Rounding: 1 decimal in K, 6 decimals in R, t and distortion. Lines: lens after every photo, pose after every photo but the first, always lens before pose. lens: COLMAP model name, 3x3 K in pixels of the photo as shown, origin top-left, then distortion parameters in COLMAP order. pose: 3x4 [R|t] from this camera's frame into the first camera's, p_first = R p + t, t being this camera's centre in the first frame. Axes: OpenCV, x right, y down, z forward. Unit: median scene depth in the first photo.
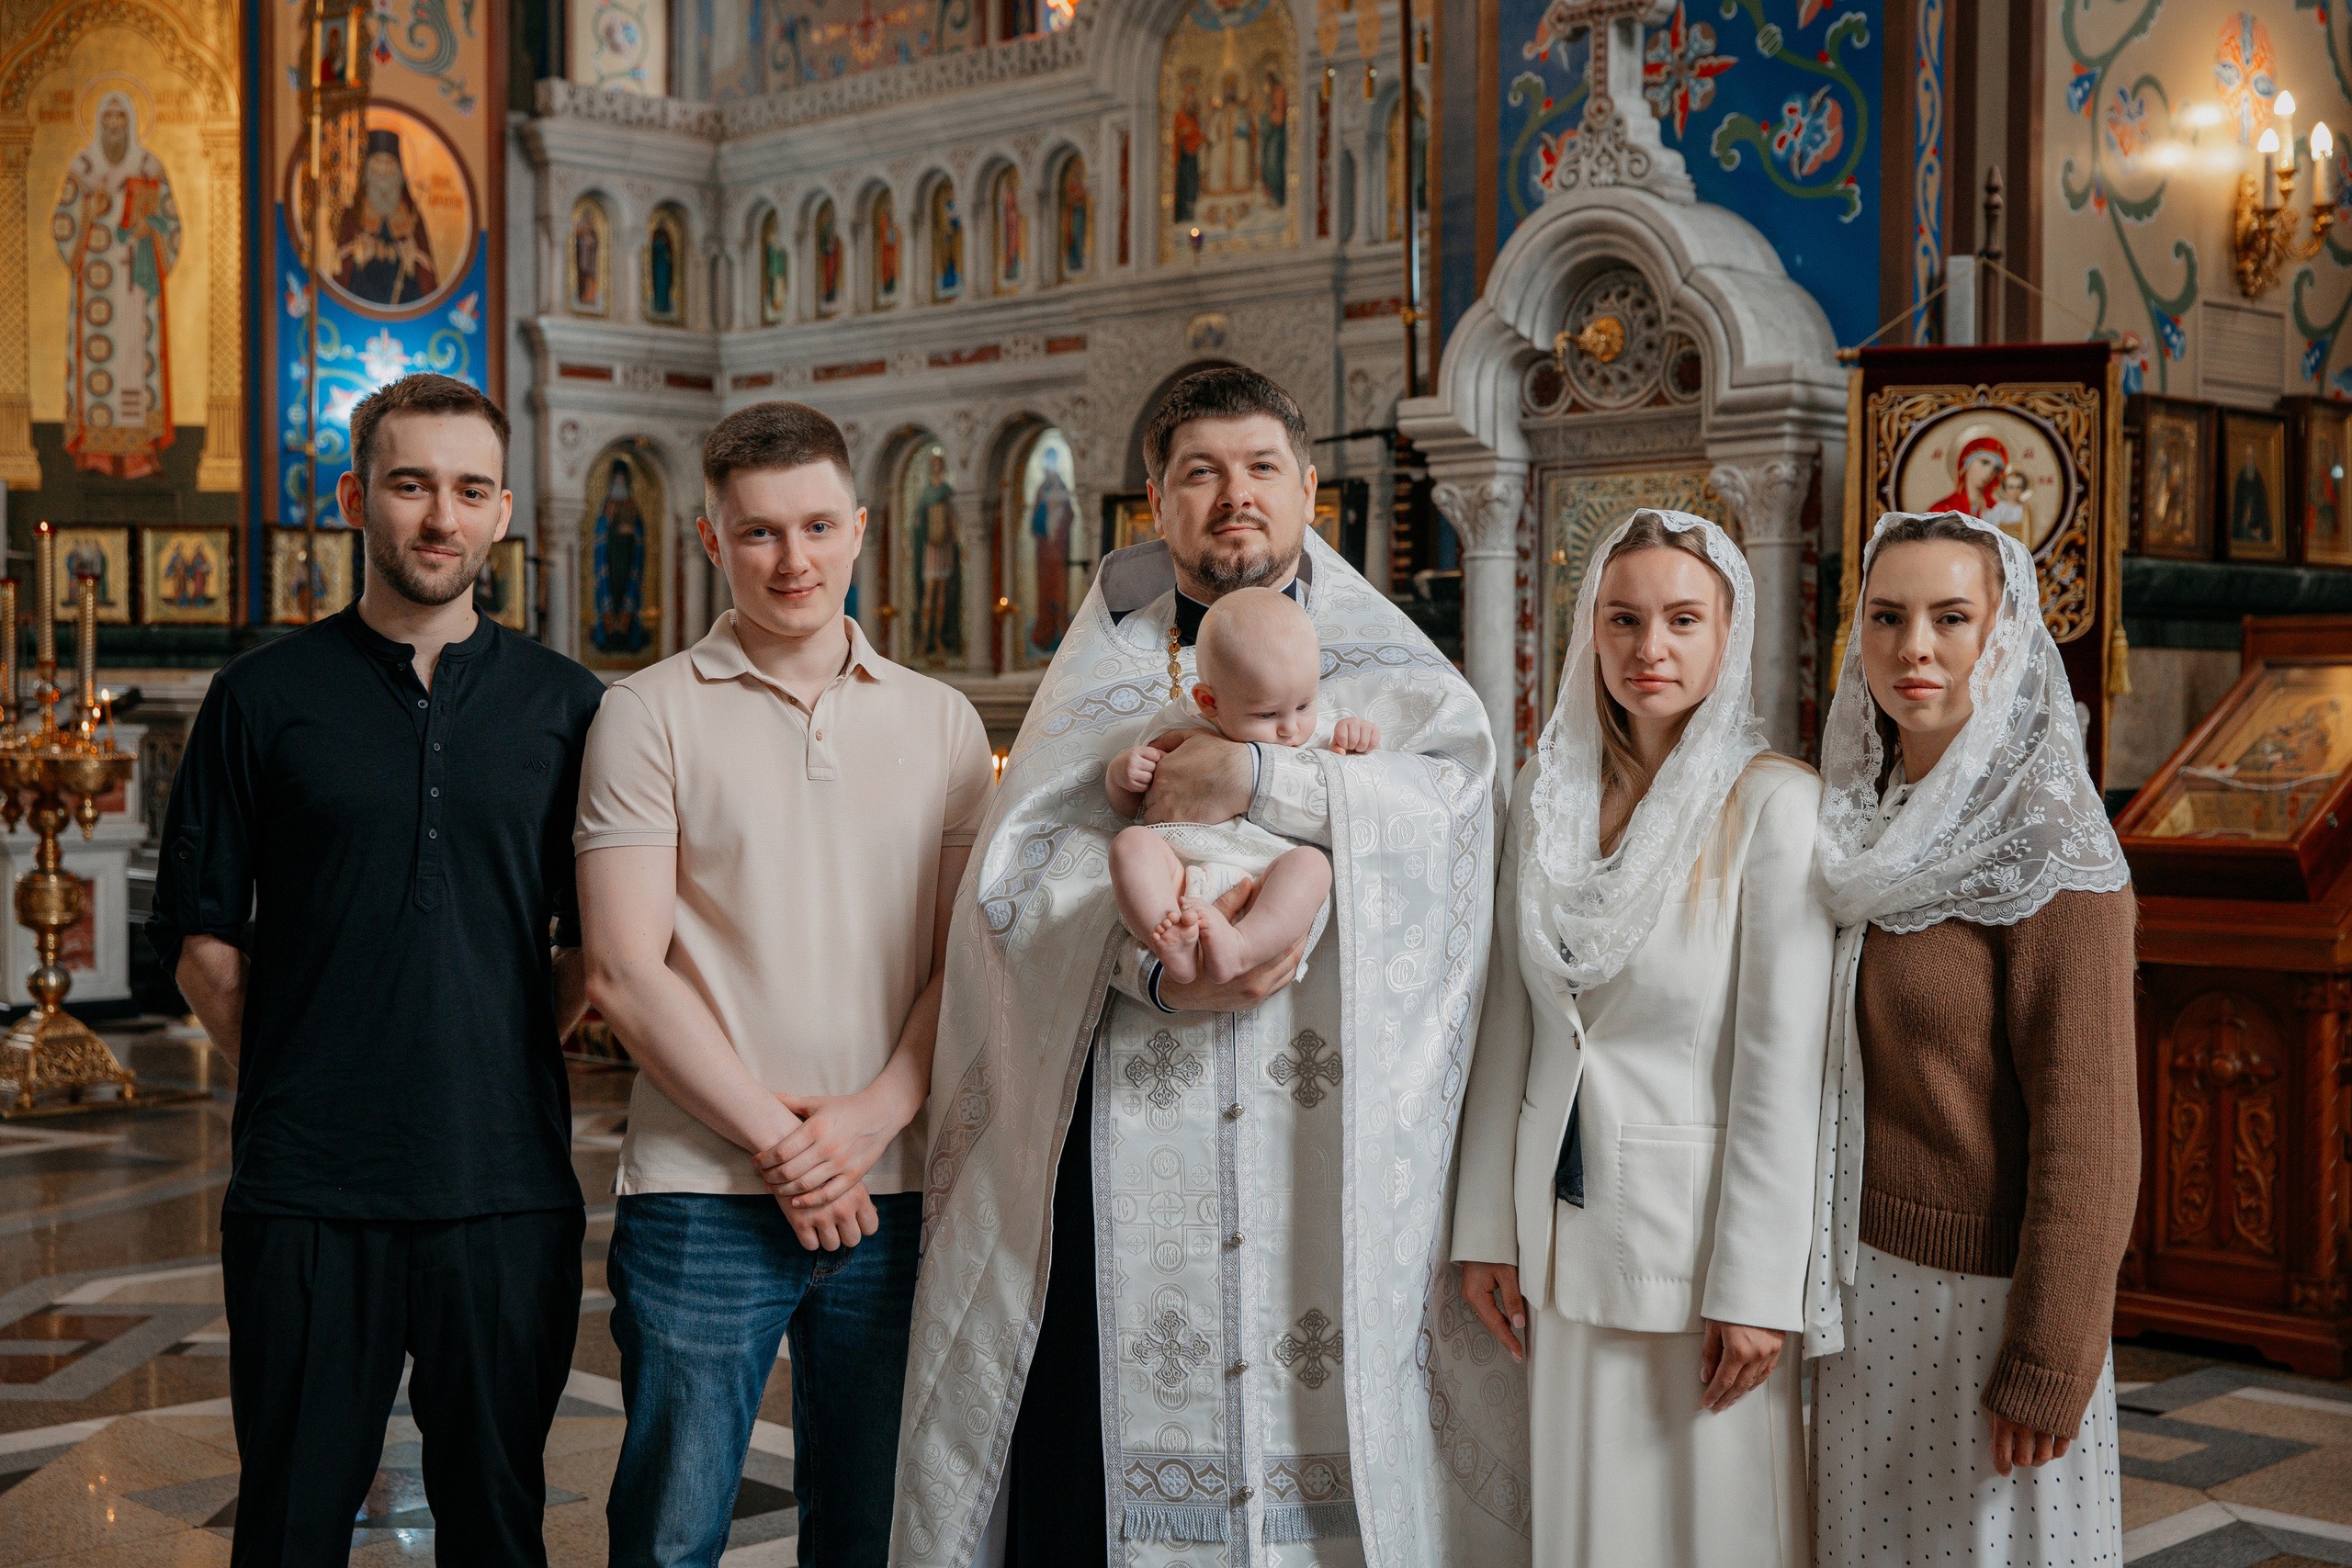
lens RADIAL K [[2997.9, 0, 1144.0], [0, 2997.9, 754.8], [0, 0, 1]] dist [0.015963, 0.000000]
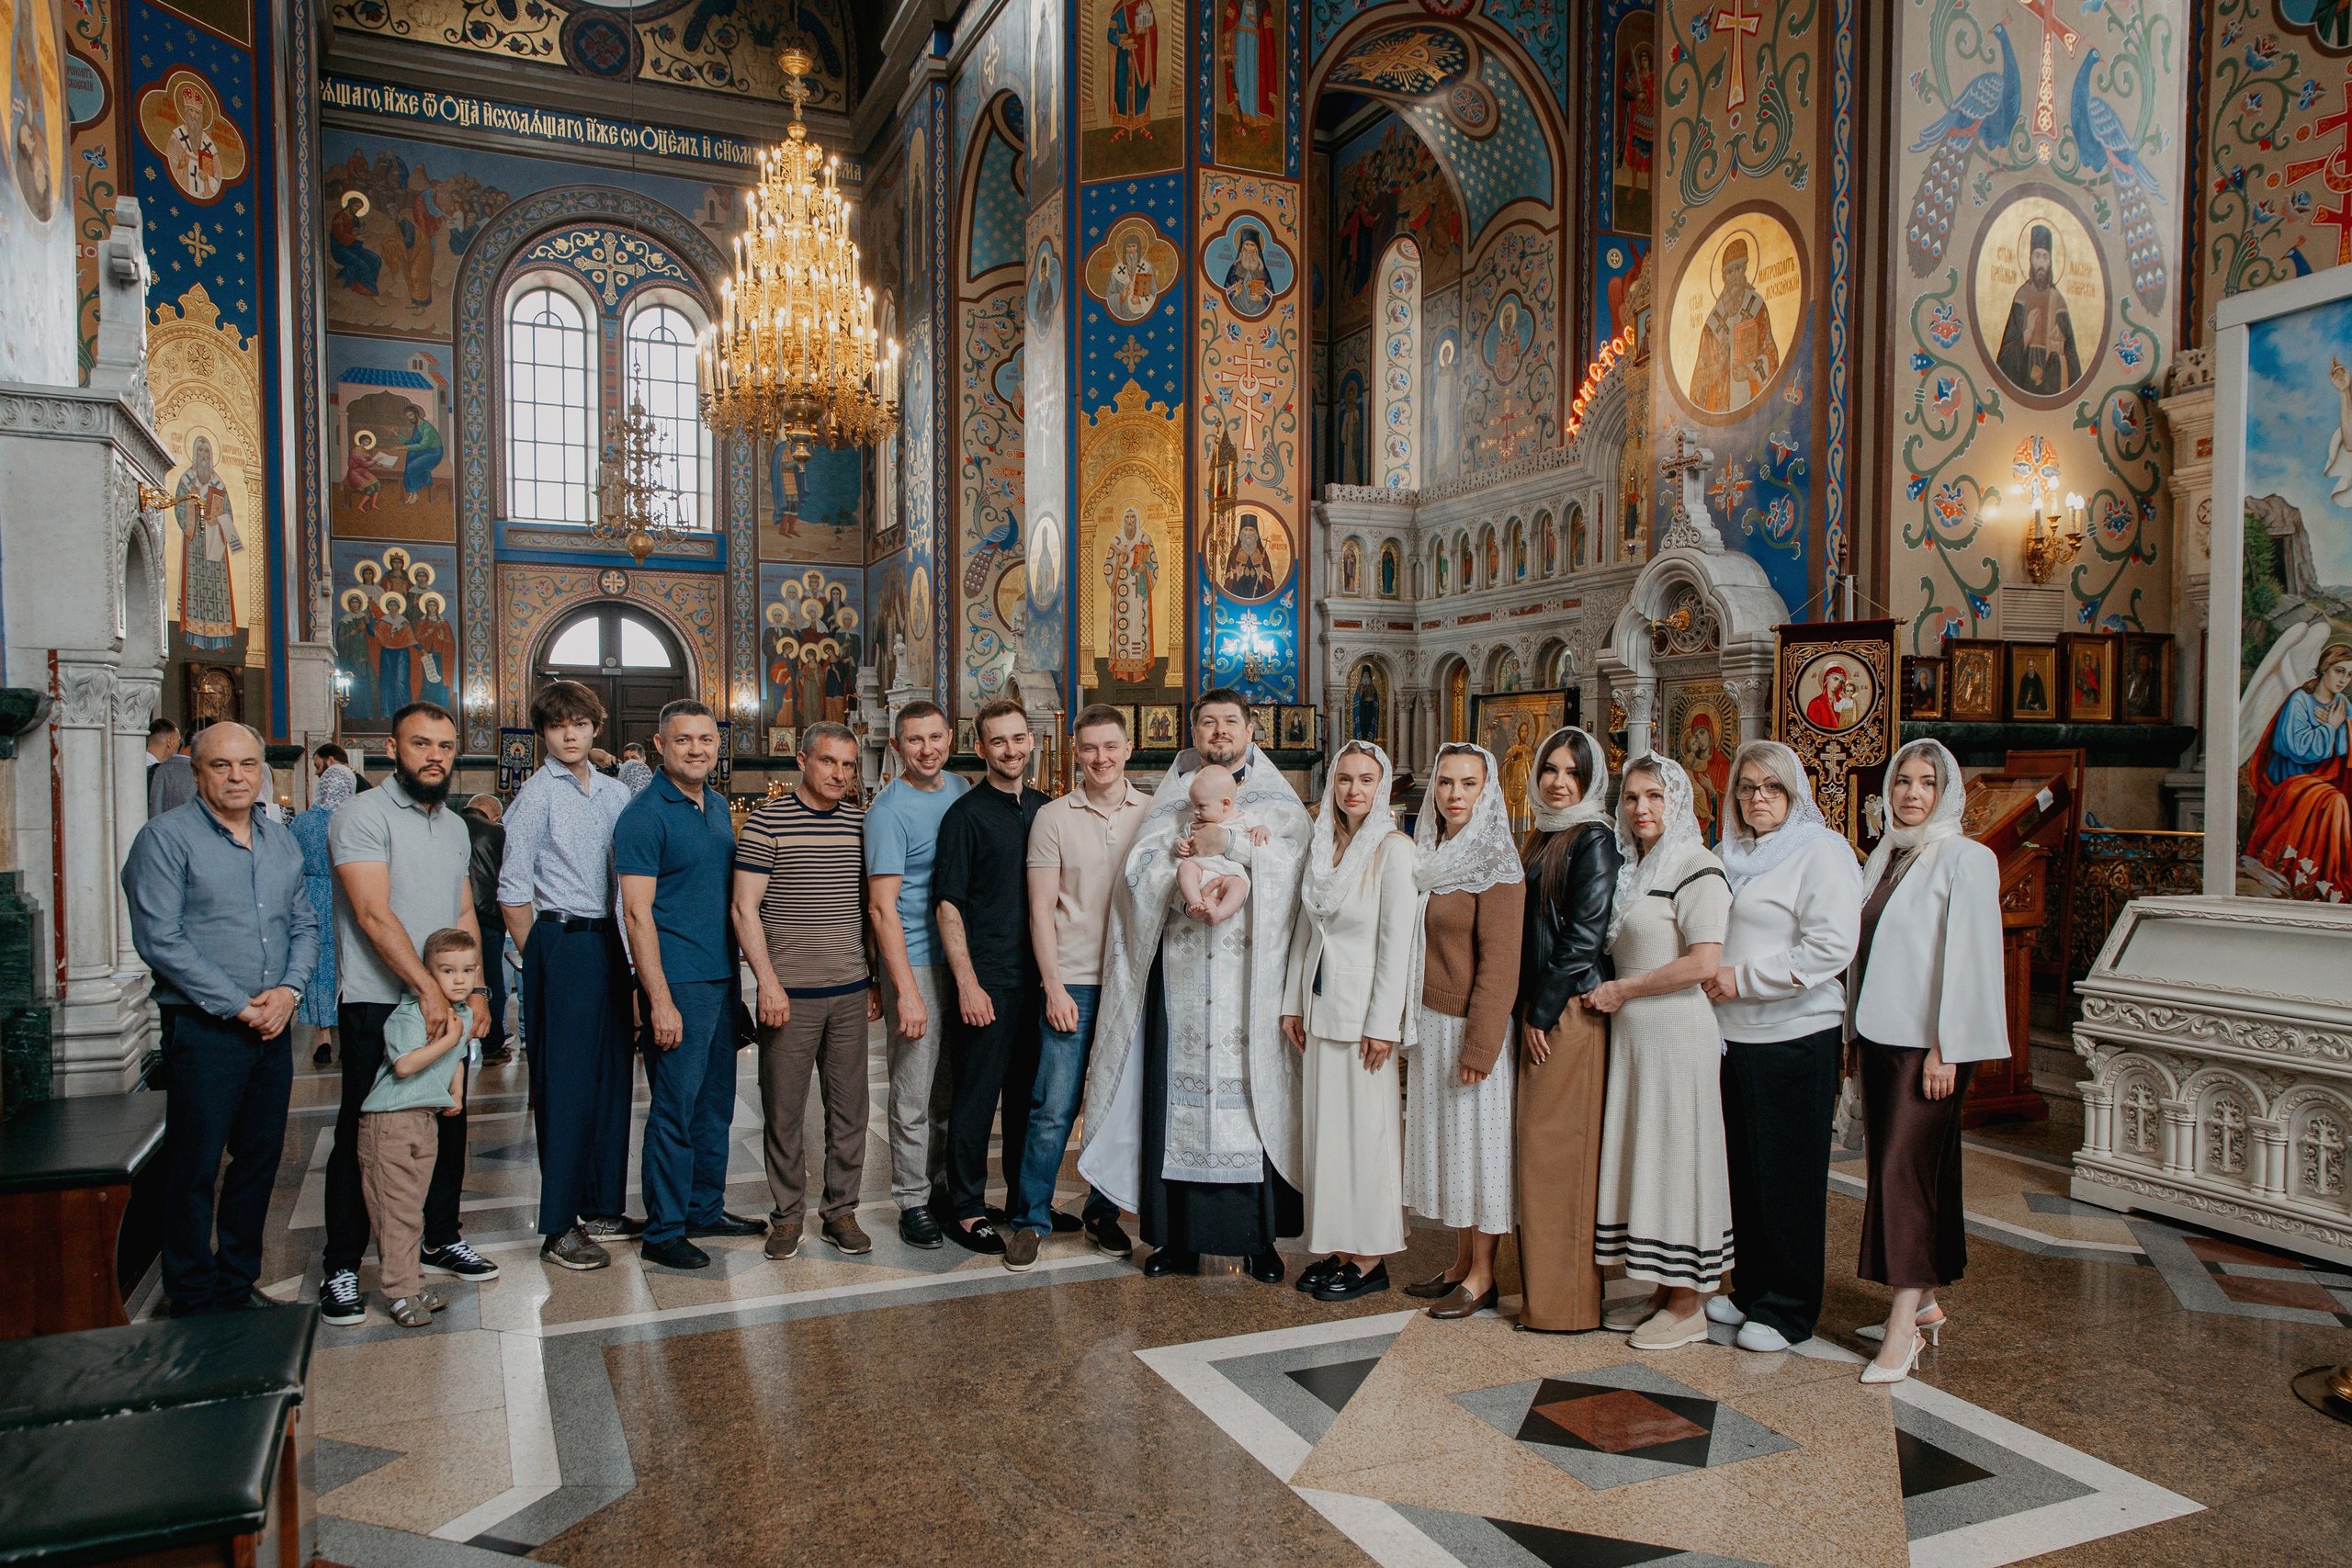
lens RADIAL K [[1619.0, 0, 1213.8], [0, 1619.0, 811.3], [0, 0, 1]] dist [0.045206, 0.008892]
pose [[0.940159, 0.003634, -0.340715, 0.225243], [-0.001591, 0.999979, 0.006275, -0.010663], [0.340731, -0.005357, 0.940146, -0.175295]]
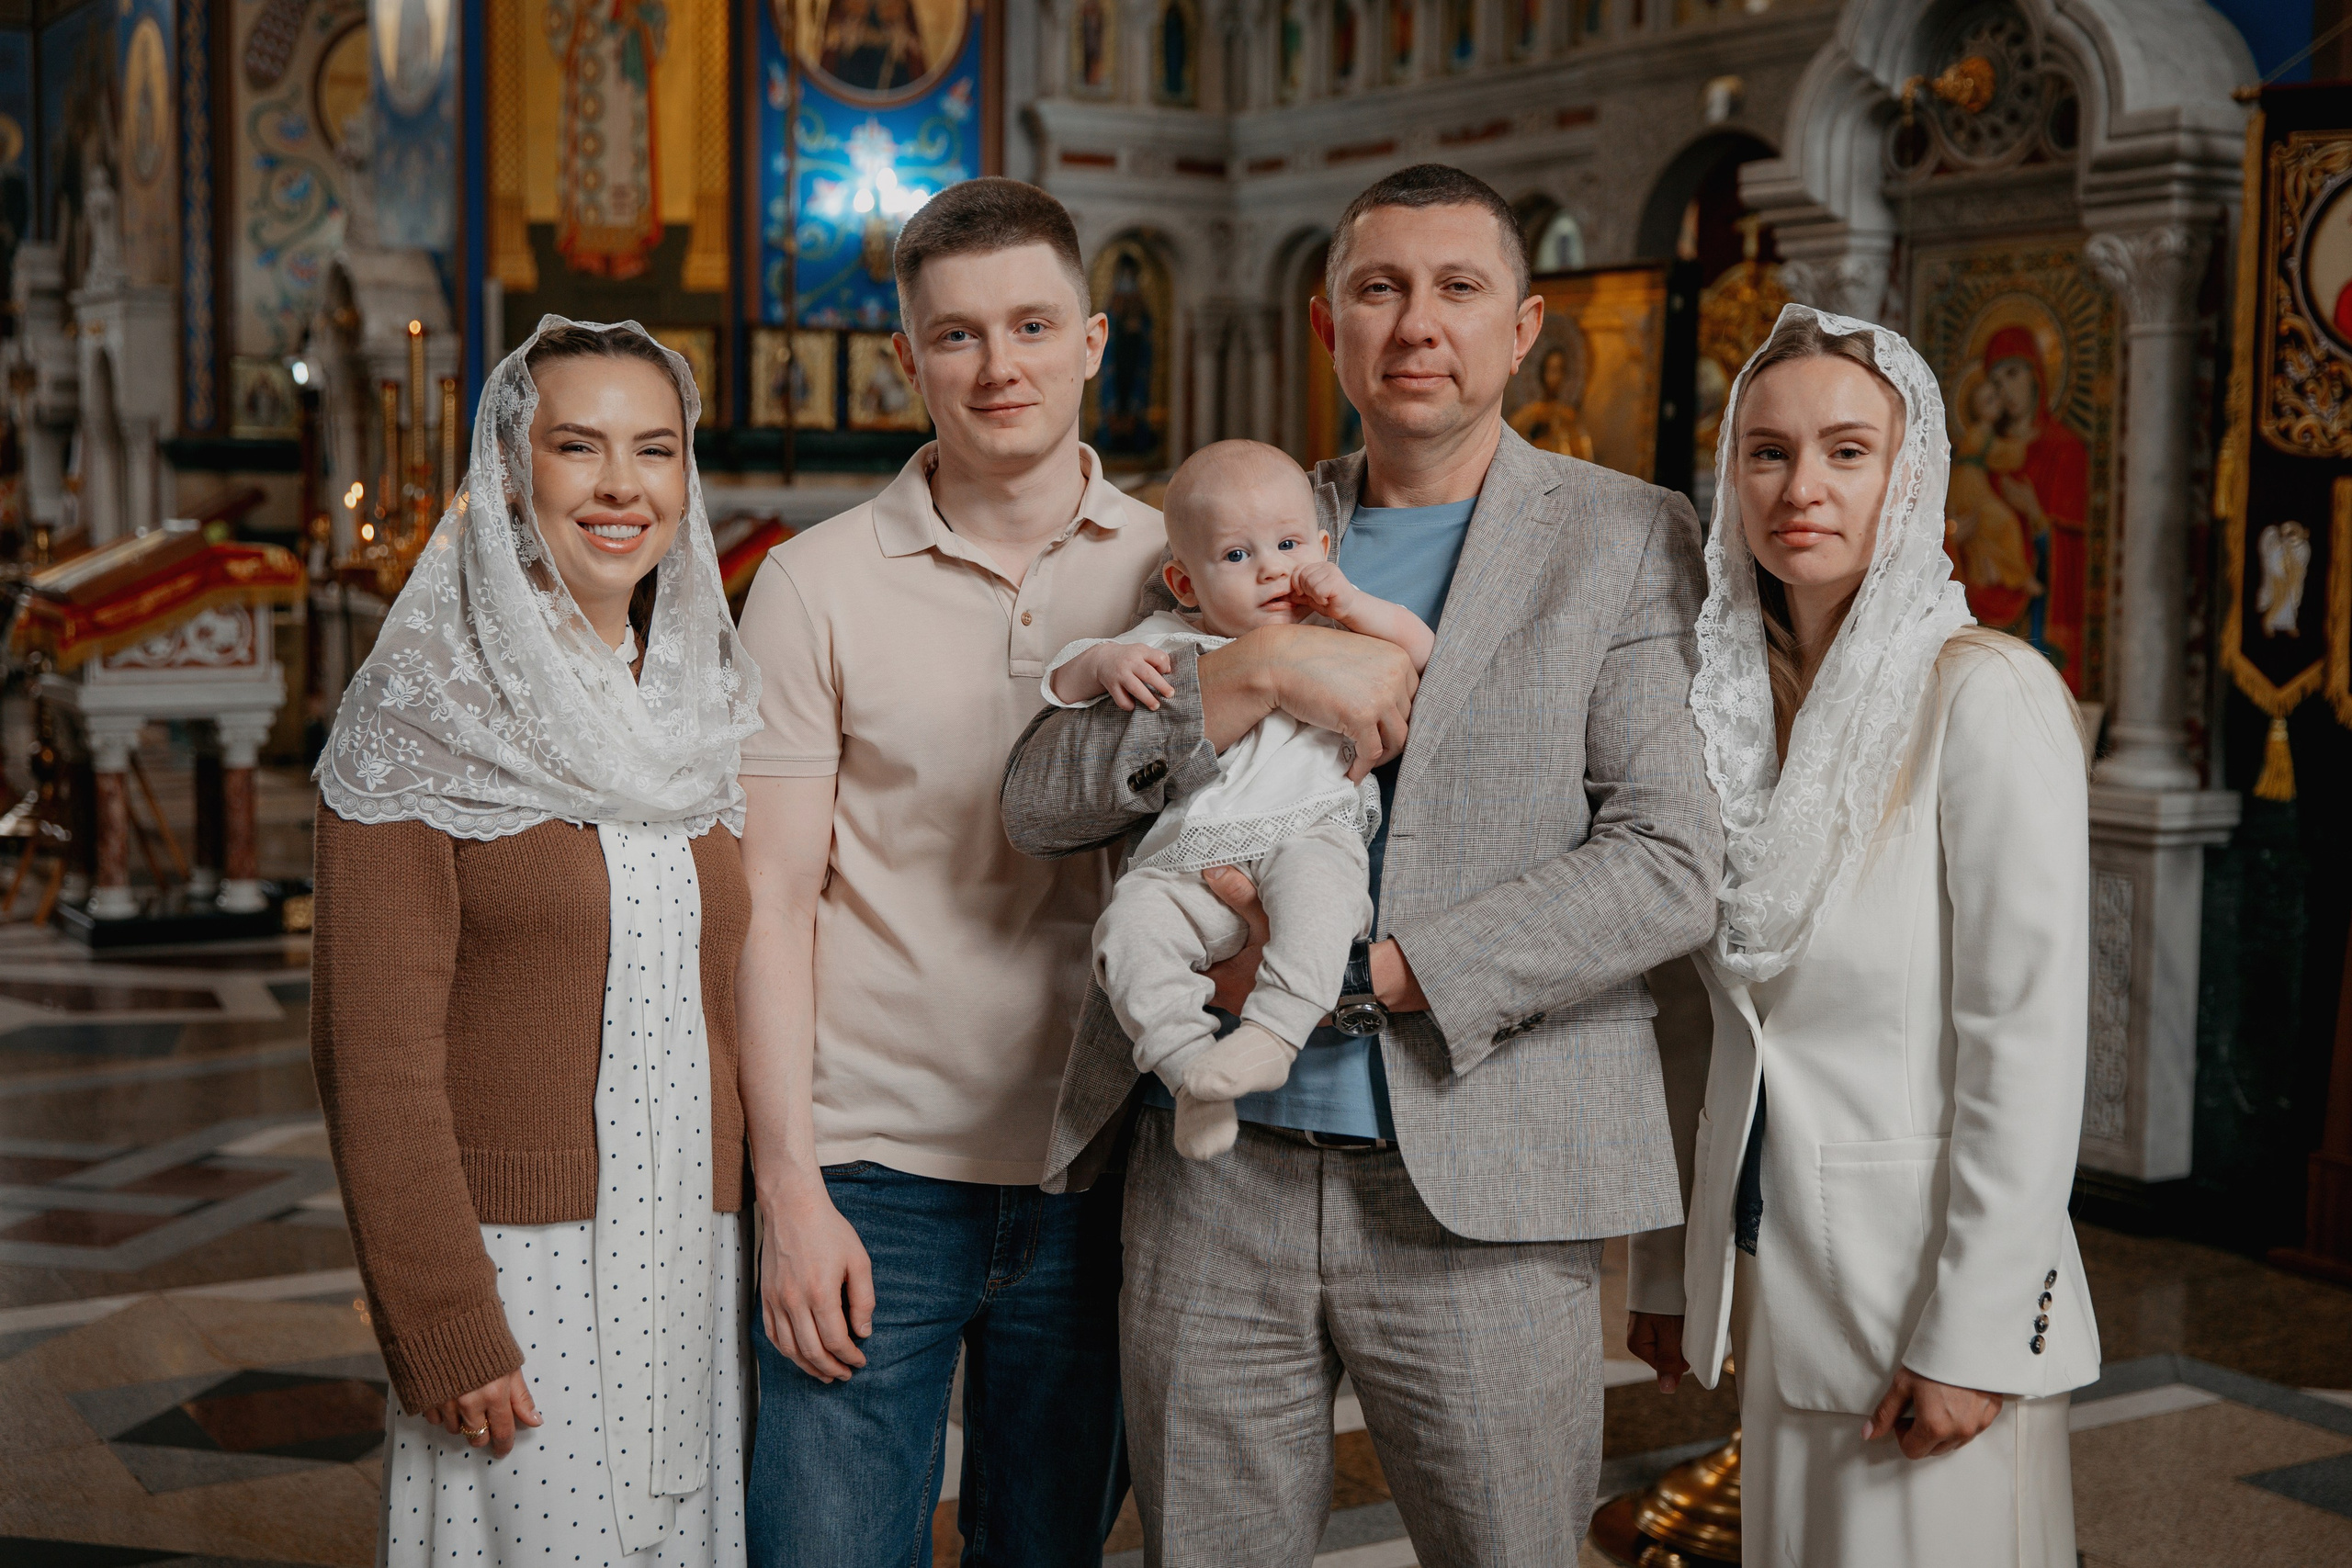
lens RADIAL K [[2997.9, 0, 1221.6], [0, 2997.9, 769.0], [0, 0, 1]] dist [0.015963, 0.000000]
pose [[0.977592, 0.022569, -0.209297, 0.123772], [-0.007240, 0.997253, 0.073719, -0.009581], [0.210386, -0.070552, 0.975069, 0.131504]]
